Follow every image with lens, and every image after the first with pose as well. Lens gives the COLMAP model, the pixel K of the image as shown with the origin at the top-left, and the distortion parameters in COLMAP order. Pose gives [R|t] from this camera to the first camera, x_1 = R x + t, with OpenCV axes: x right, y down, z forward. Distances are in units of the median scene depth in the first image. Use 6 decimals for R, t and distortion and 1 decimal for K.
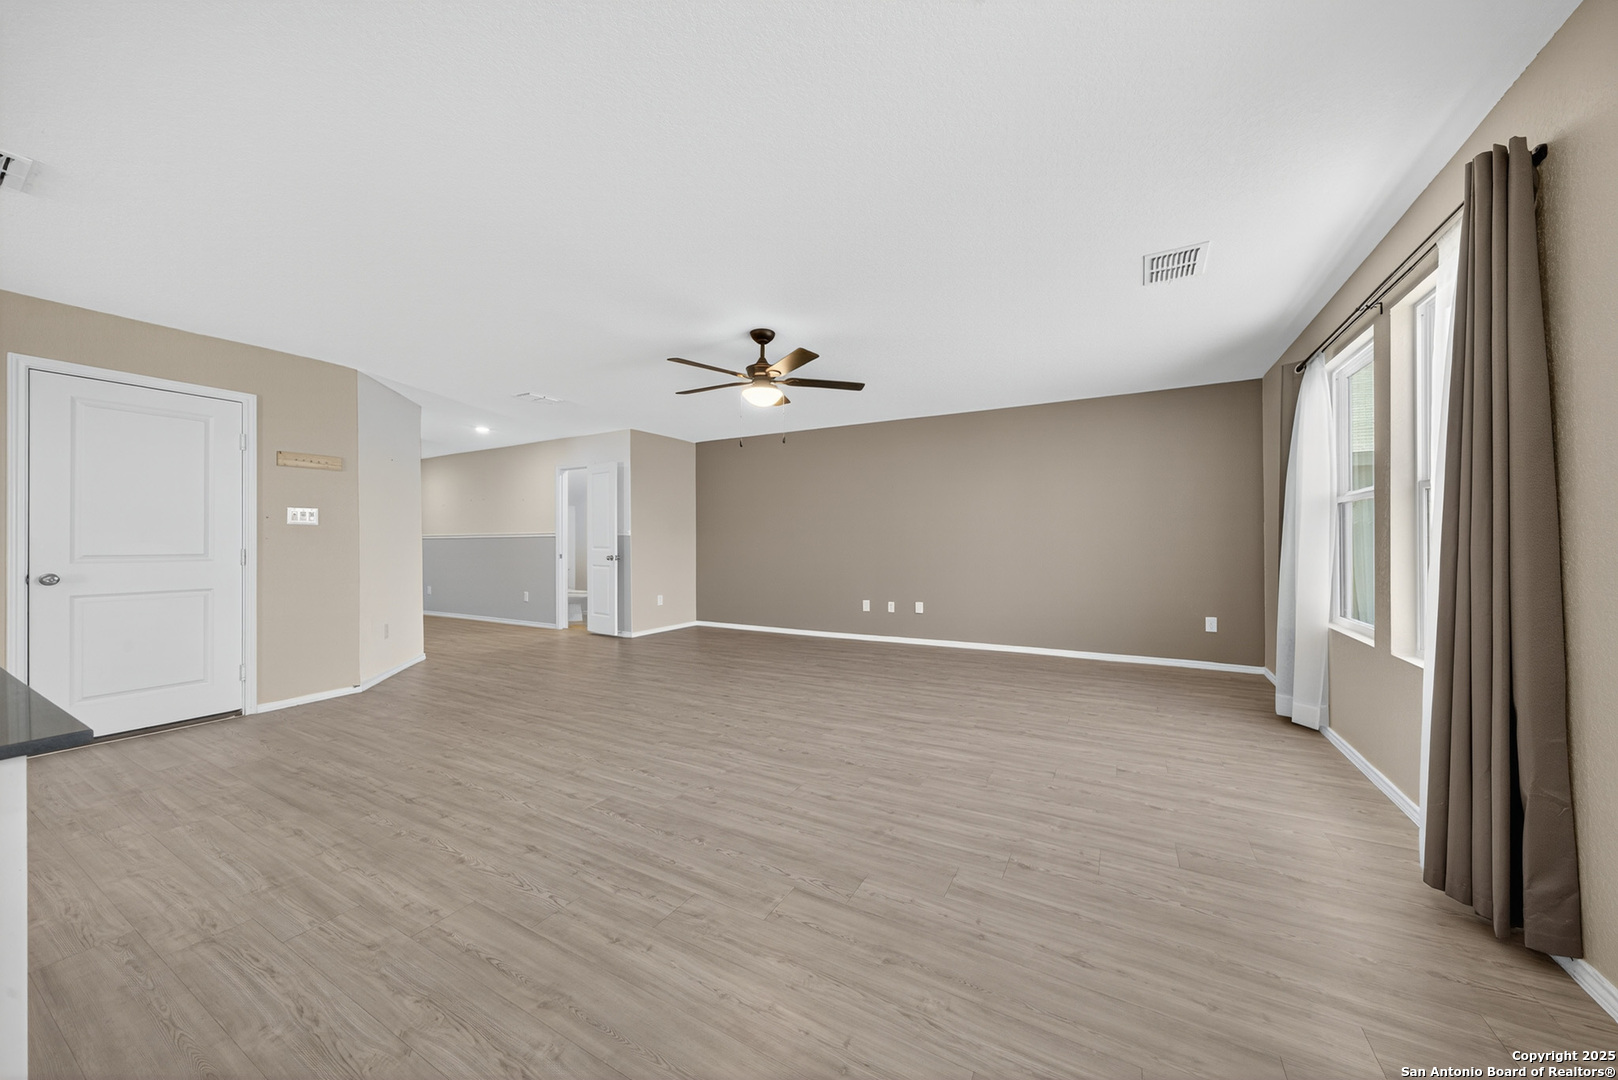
lens RADIAL K [[550.3, 0, 821.9], [0, 550.3, 546.5], [0, 0, 1]] dist [-0.005905, 0.000387]
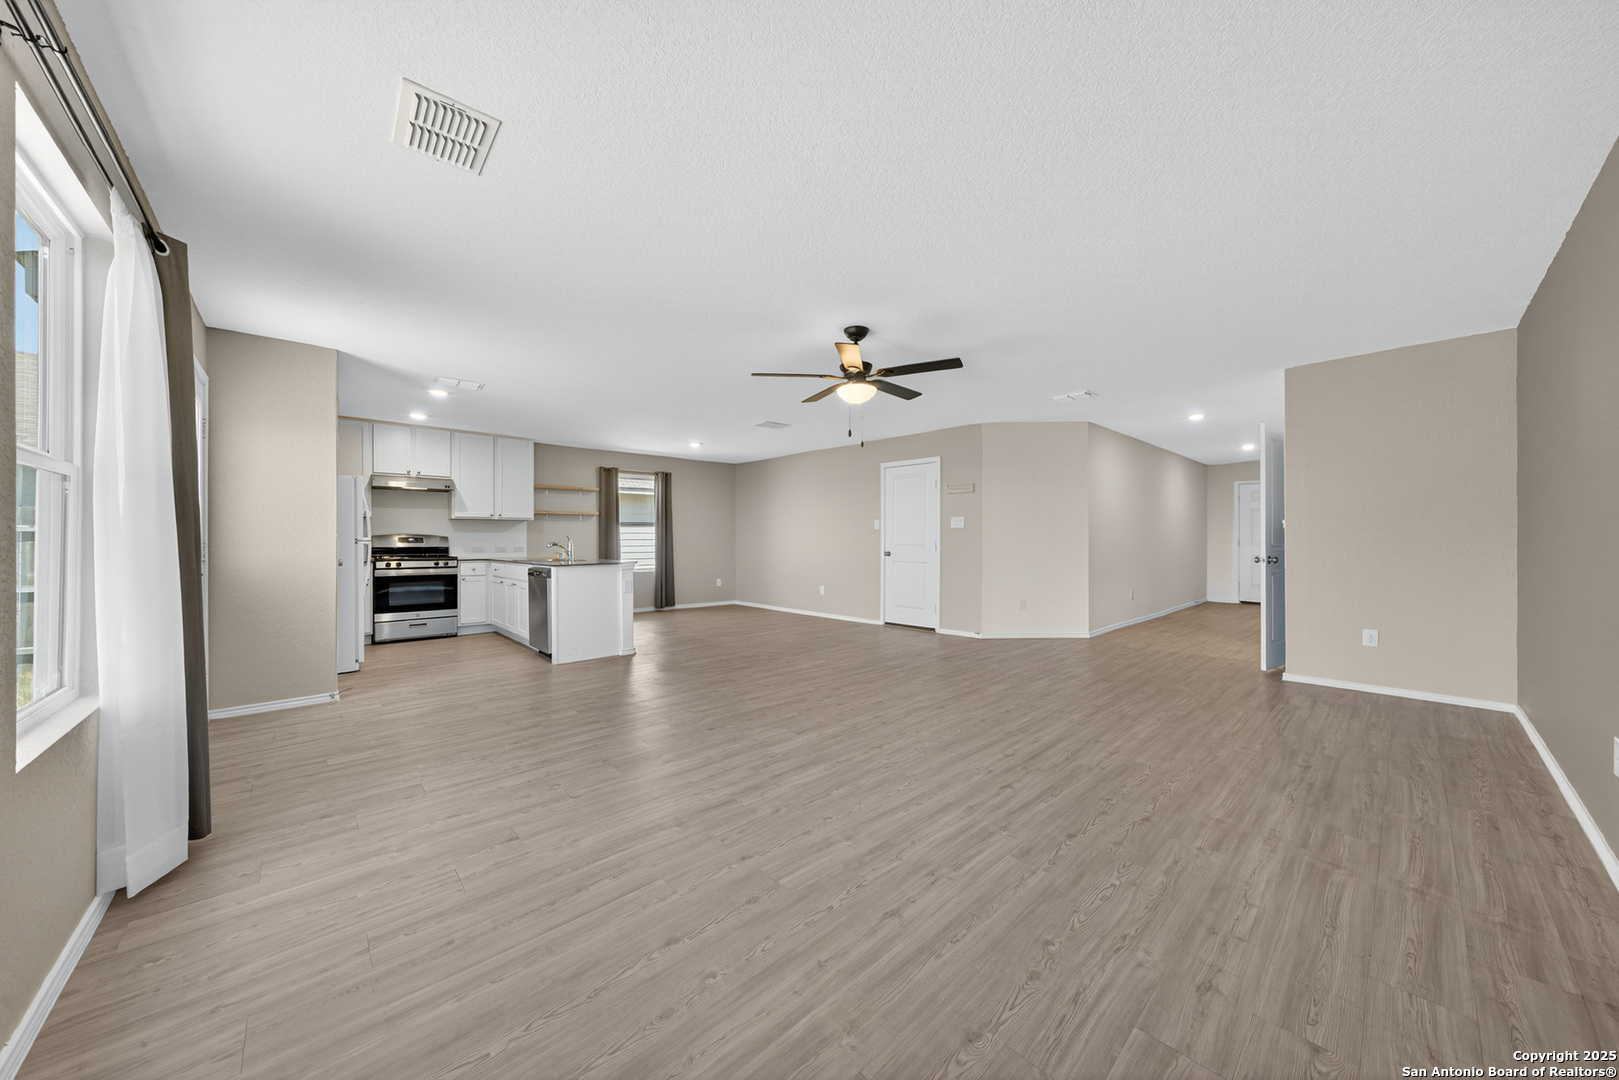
lens RADIAL K [[550.6, 0, 815.3], [0, 550.6, 540.4], [0, 0, 1]] dist [-0.005905, 0.000387]
pose [[-0.312039, 0.005844, -0.950051, 0.900326], [-0.001960, 0.999975, 0.006795, -0.013354], [0.950067, 0.003982, -0.312020, 1.294796]]
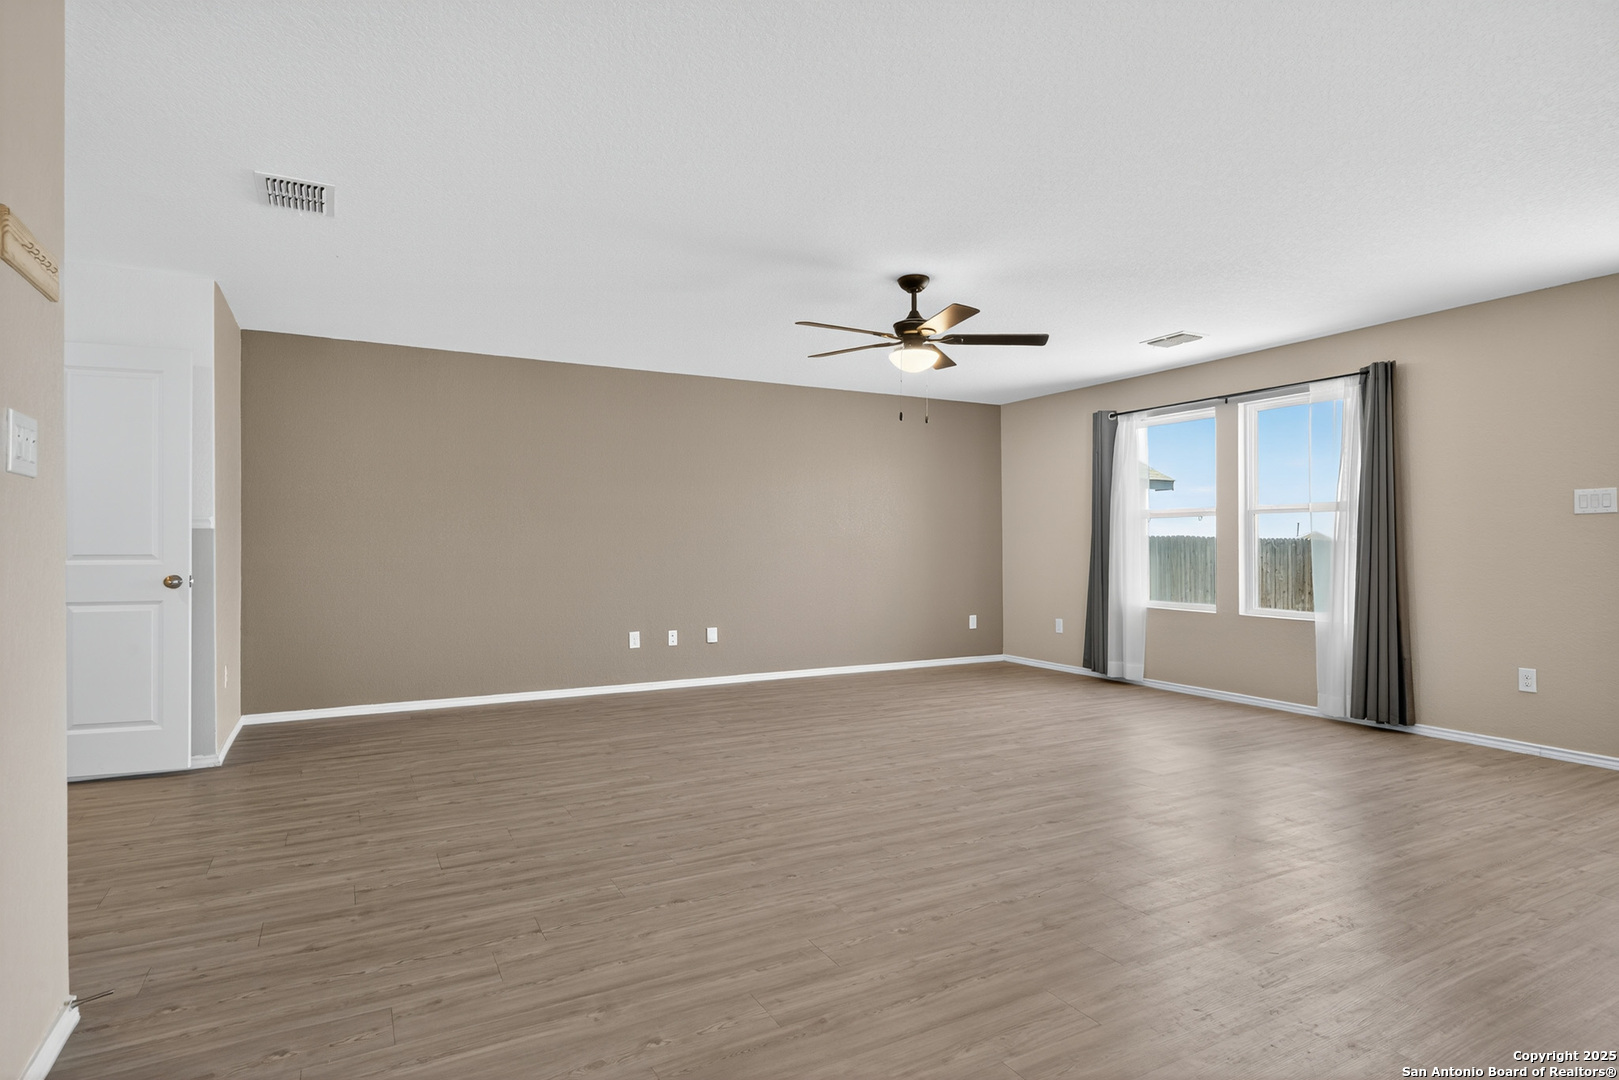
lens RADIAL K [[856.5, 0, 804.7], [0, 856.5, 538.0], [0, 0, 1]] dist [0.003248, -0.000038]
pose [[0.544966, 0.011583, 0.838378, -1.288274], [0.002172, 0.999882, -0.015226, -0.000770], [-0.838455, 0.010118, 0.544876, 0.479550]]
